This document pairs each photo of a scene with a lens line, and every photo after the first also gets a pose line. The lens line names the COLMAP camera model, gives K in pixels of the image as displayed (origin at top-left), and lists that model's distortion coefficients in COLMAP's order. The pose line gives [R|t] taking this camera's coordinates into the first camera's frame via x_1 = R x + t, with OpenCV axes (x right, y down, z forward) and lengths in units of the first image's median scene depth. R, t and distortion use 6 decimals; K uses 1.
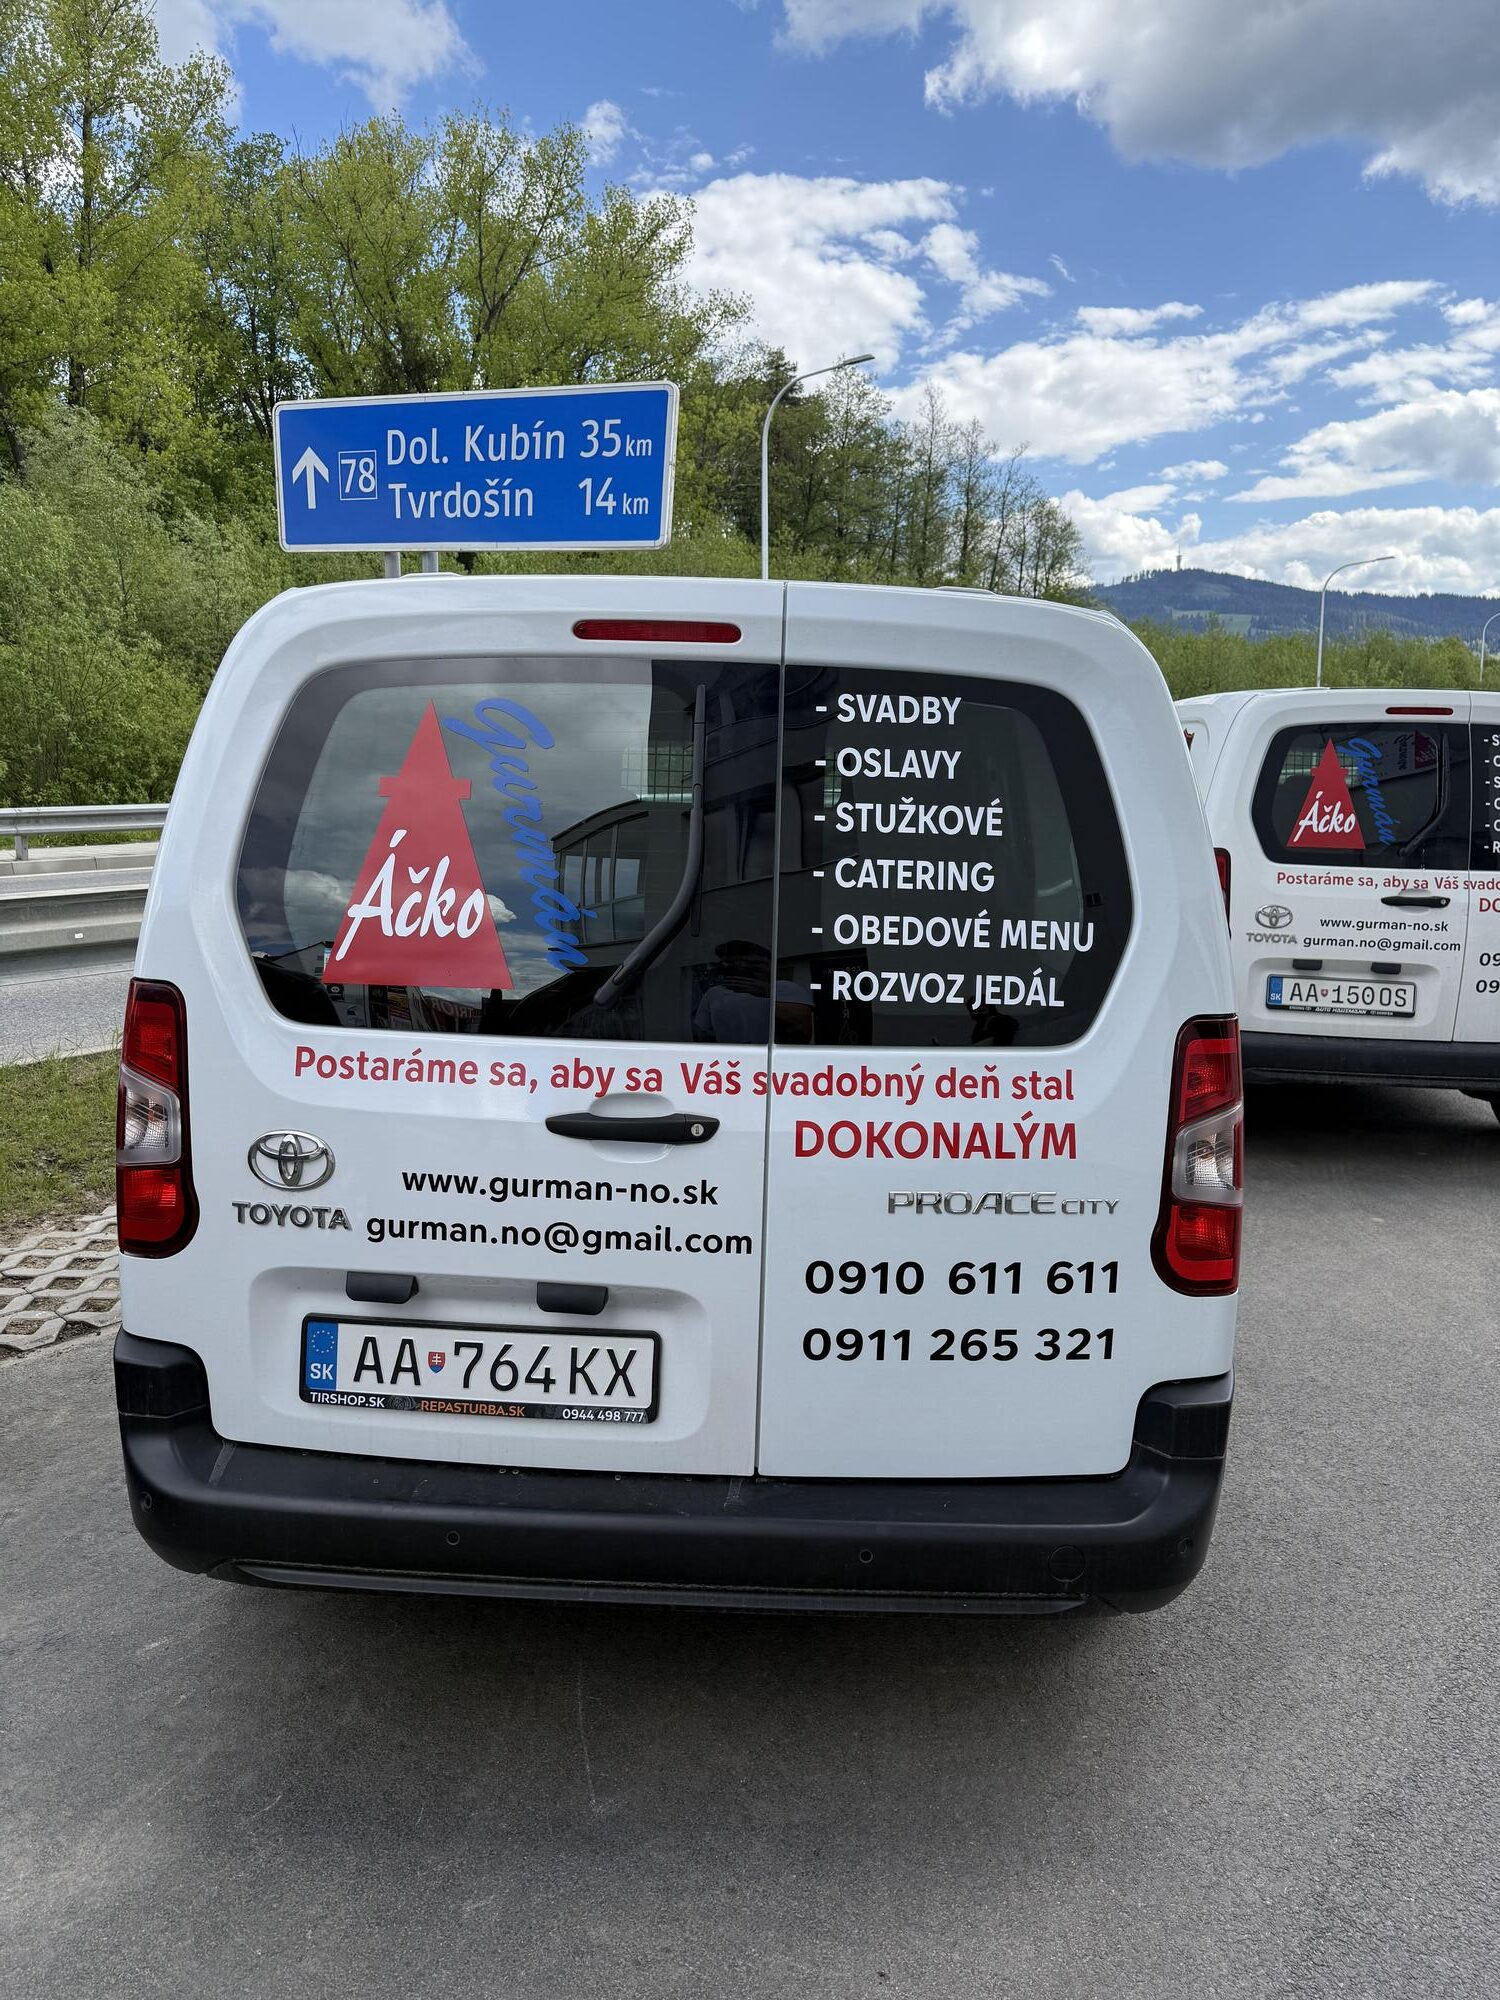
lens RADIAL K [[1422.2, 0, 737.1], [0, 1422.2, 921.2], [0, 0, 1]] dist [0.151763, -0.194001]
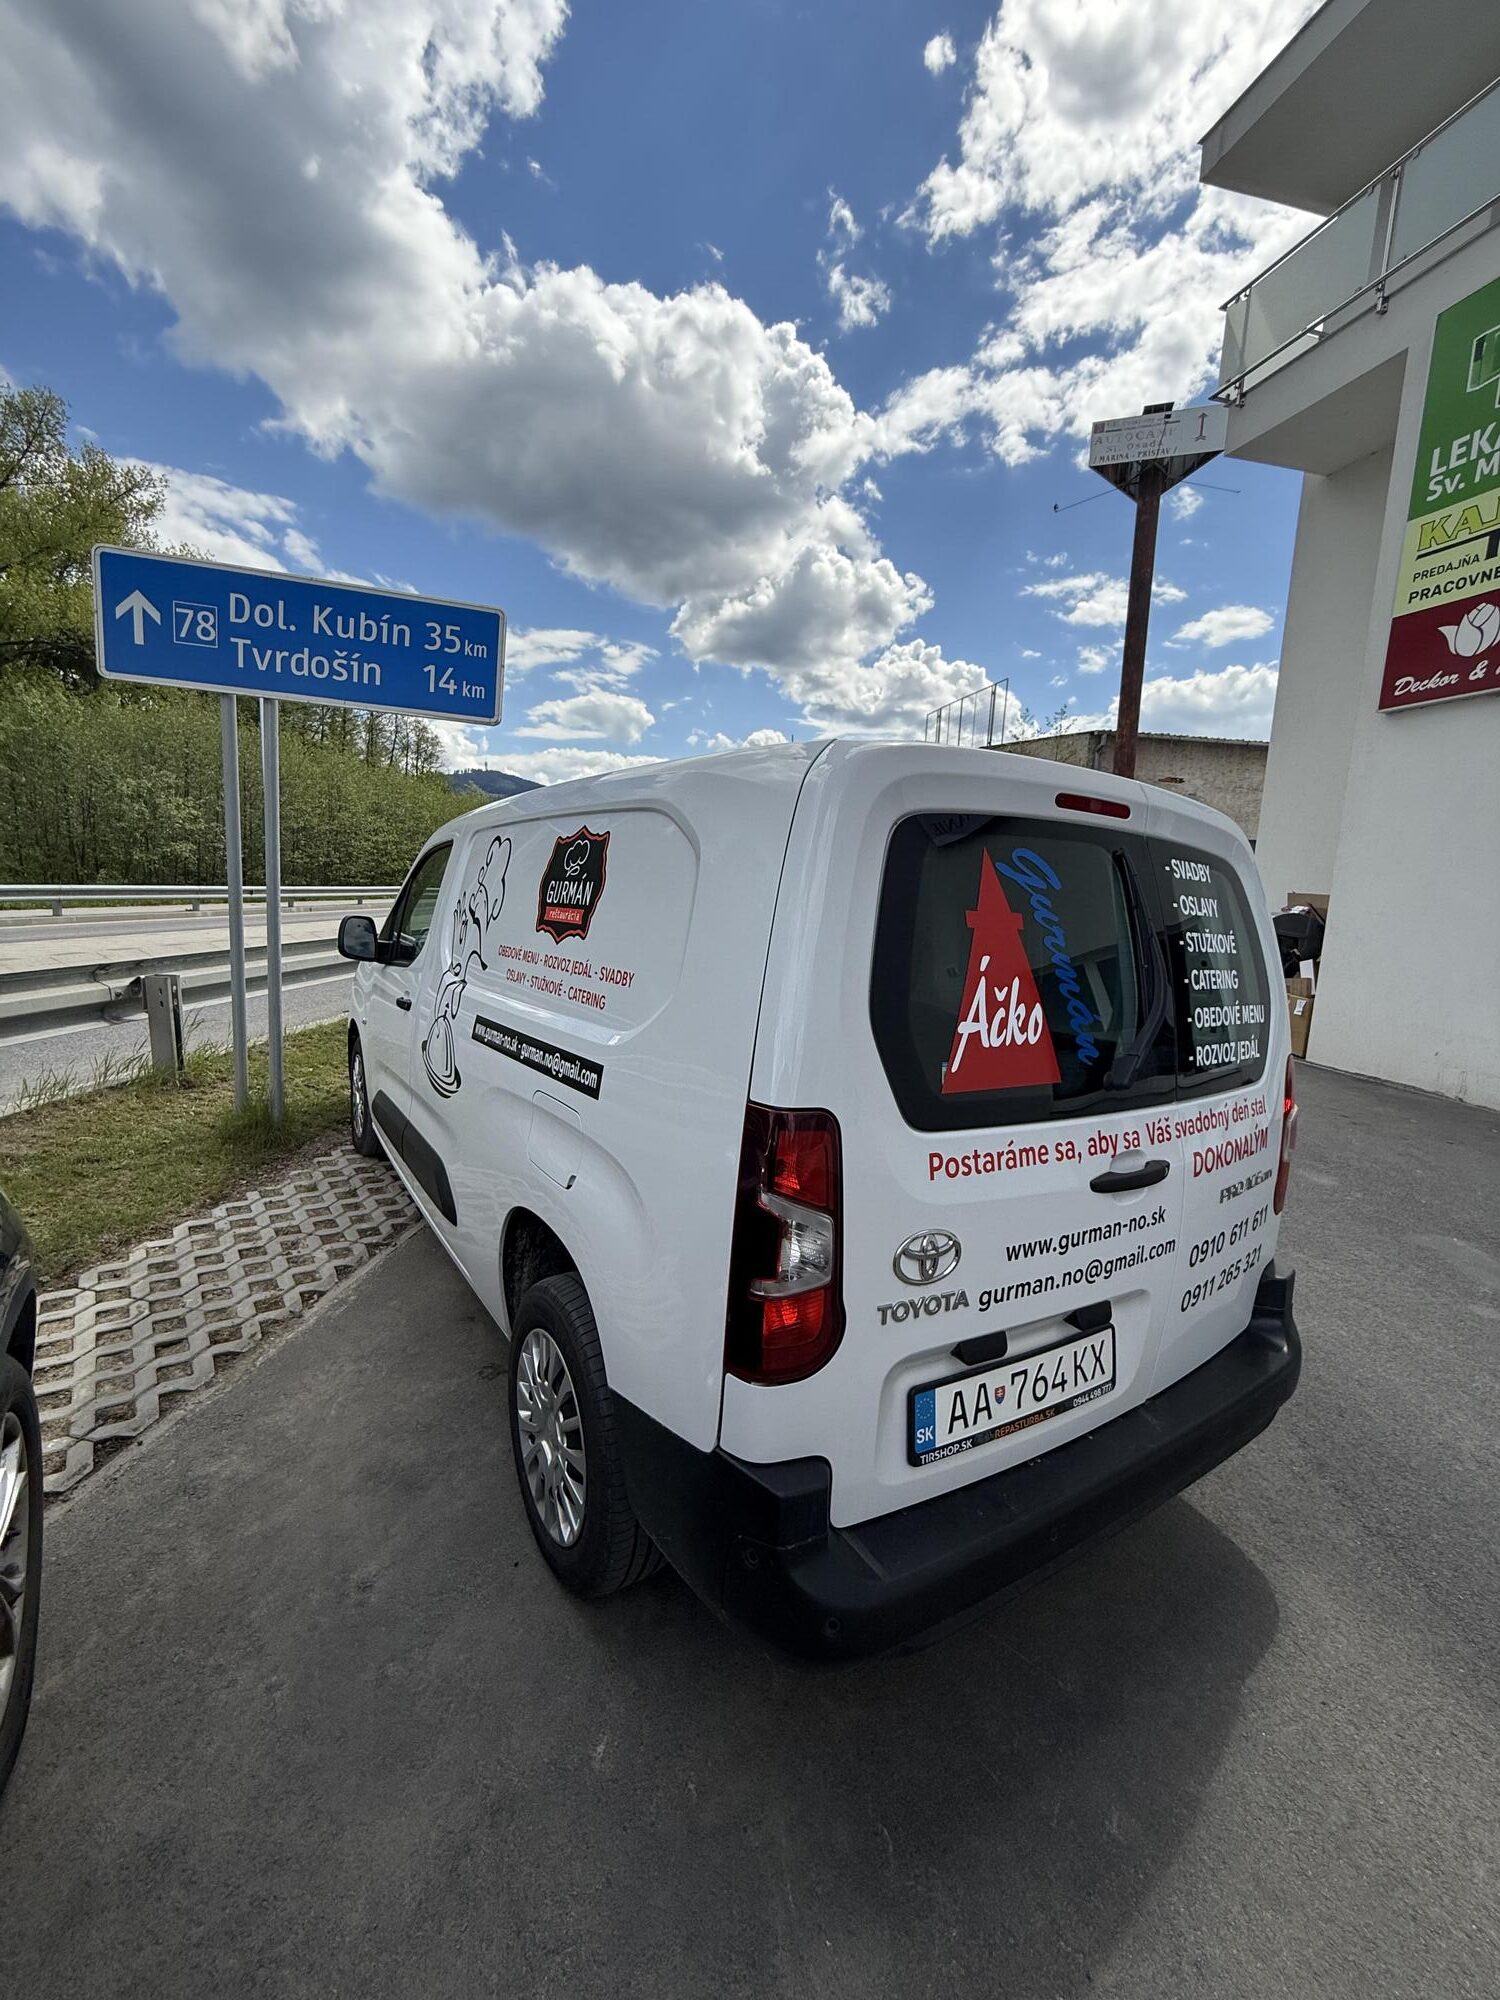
lens RADIAL K [[800.2, 0, 758.1], [0, 800.2, 963.2], [0, 0, 1]] dist [0.011466, 0.000372]
pose [[0.814118, -0.021435, 0.580304, -0.763982], [0.025071, 0.999684, 0.001753, -0.063272], [-0.580159, 0.013121, 0.814398, 0.572149]]
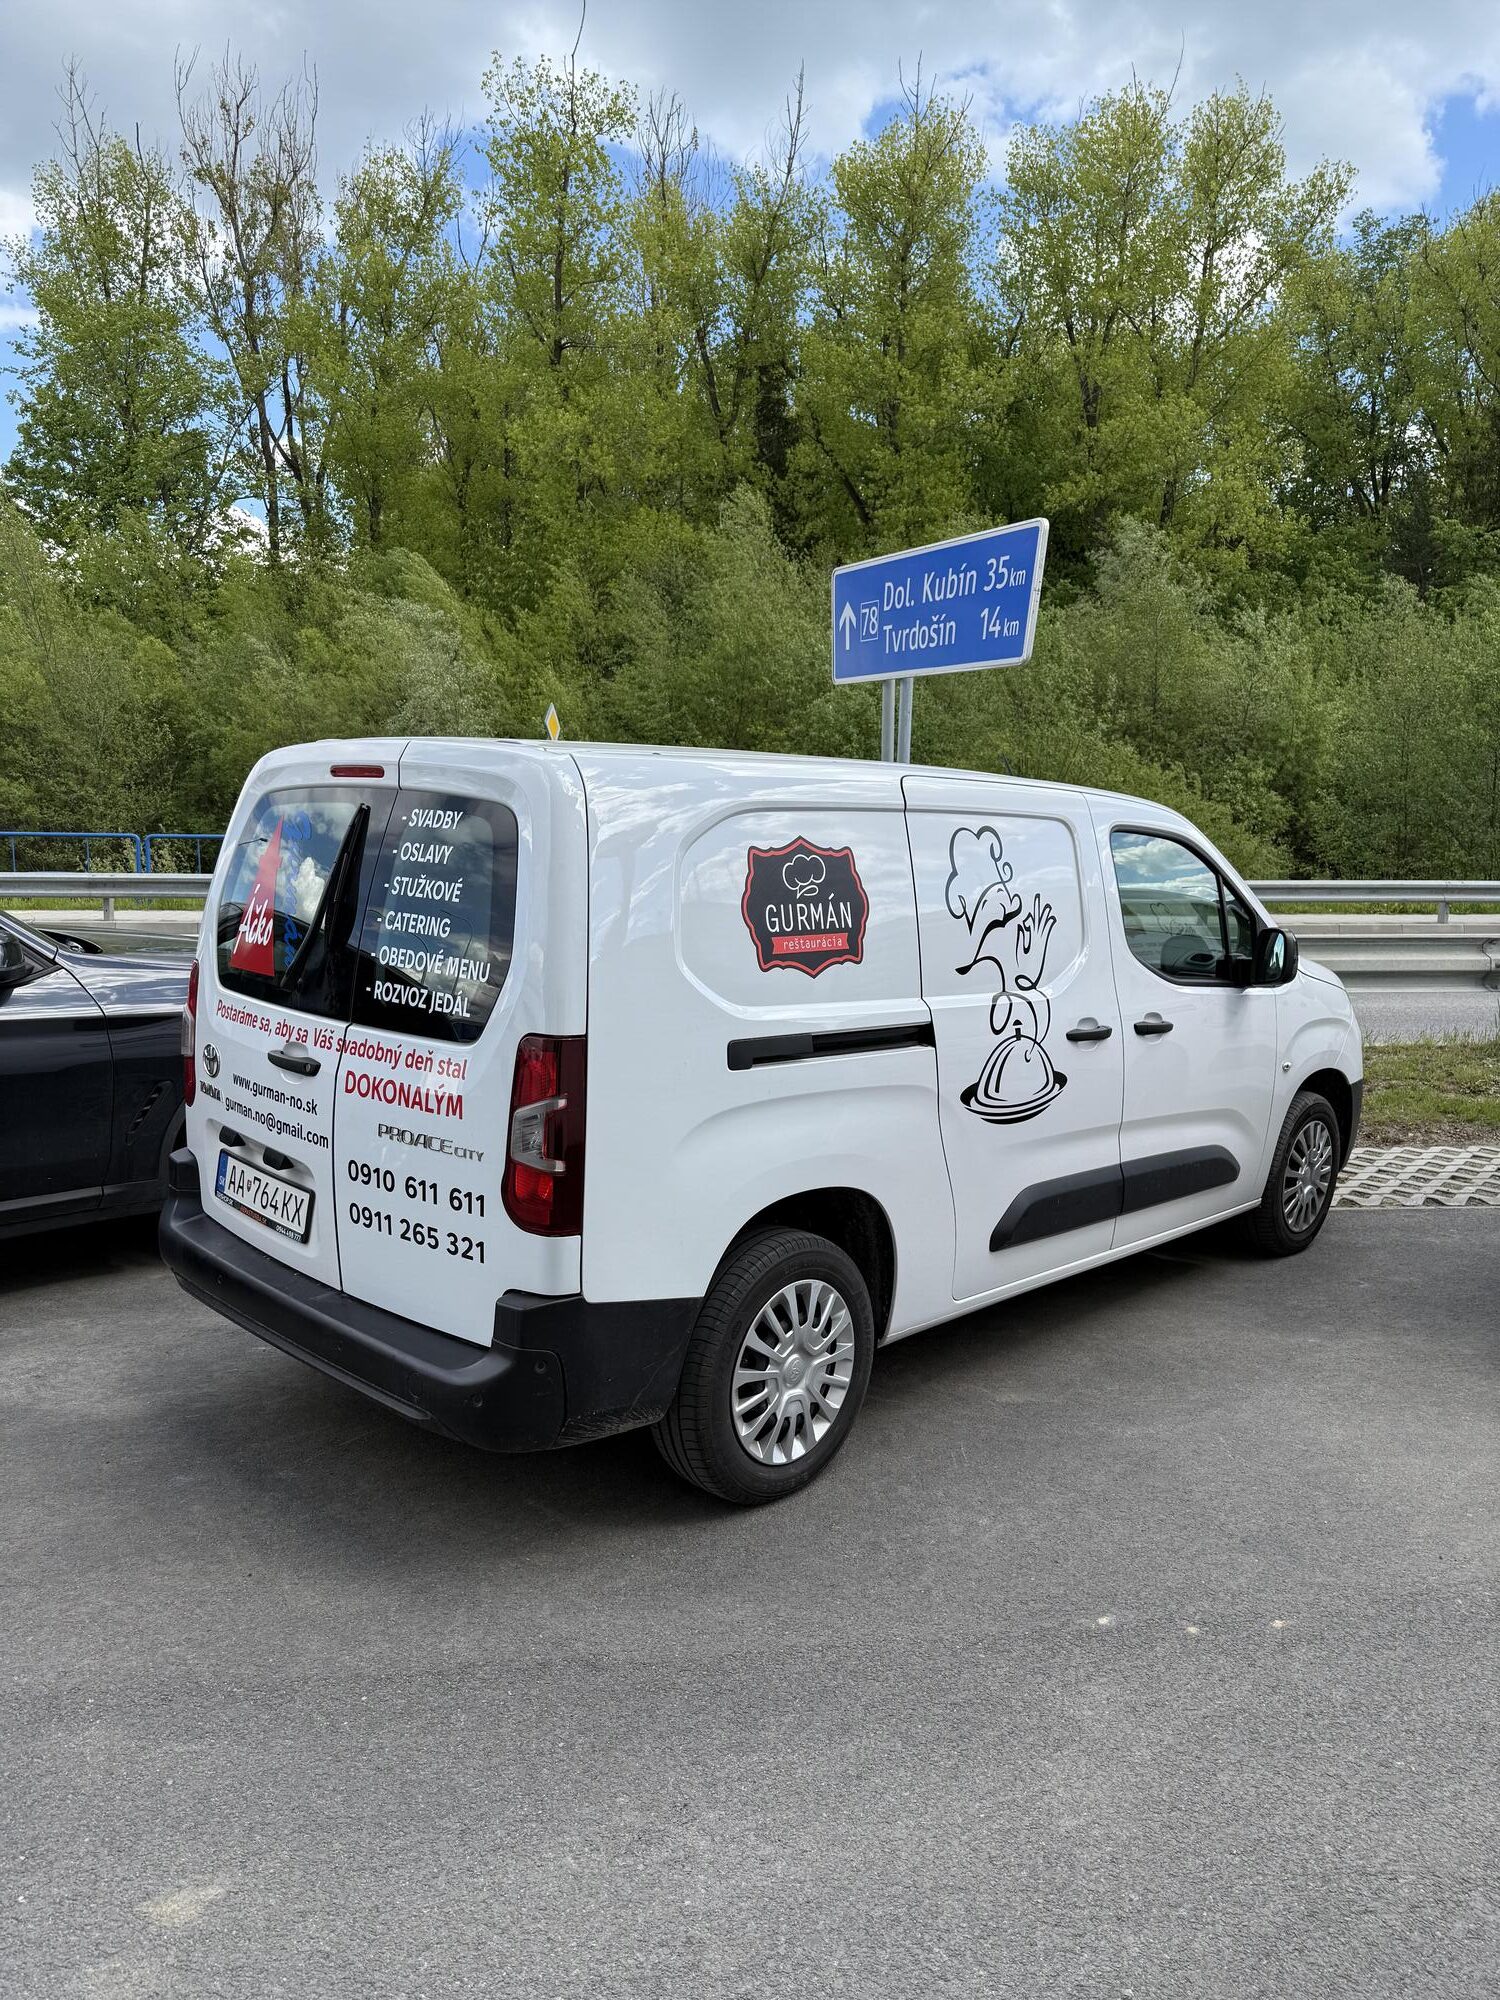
lens RADIAL K [[1422.2, 0, 737.1], [0, 1422.2, 921.2], [0, 0, 1]] dist [0.151763, -0.194001]
pose [[0.732308, 0.054102, -0.678821, 1.423100], [-0.092084, 0.995550, -0.019994, -0.035861], [0.674719, 0.077151, 0.734031, 0.083214]]
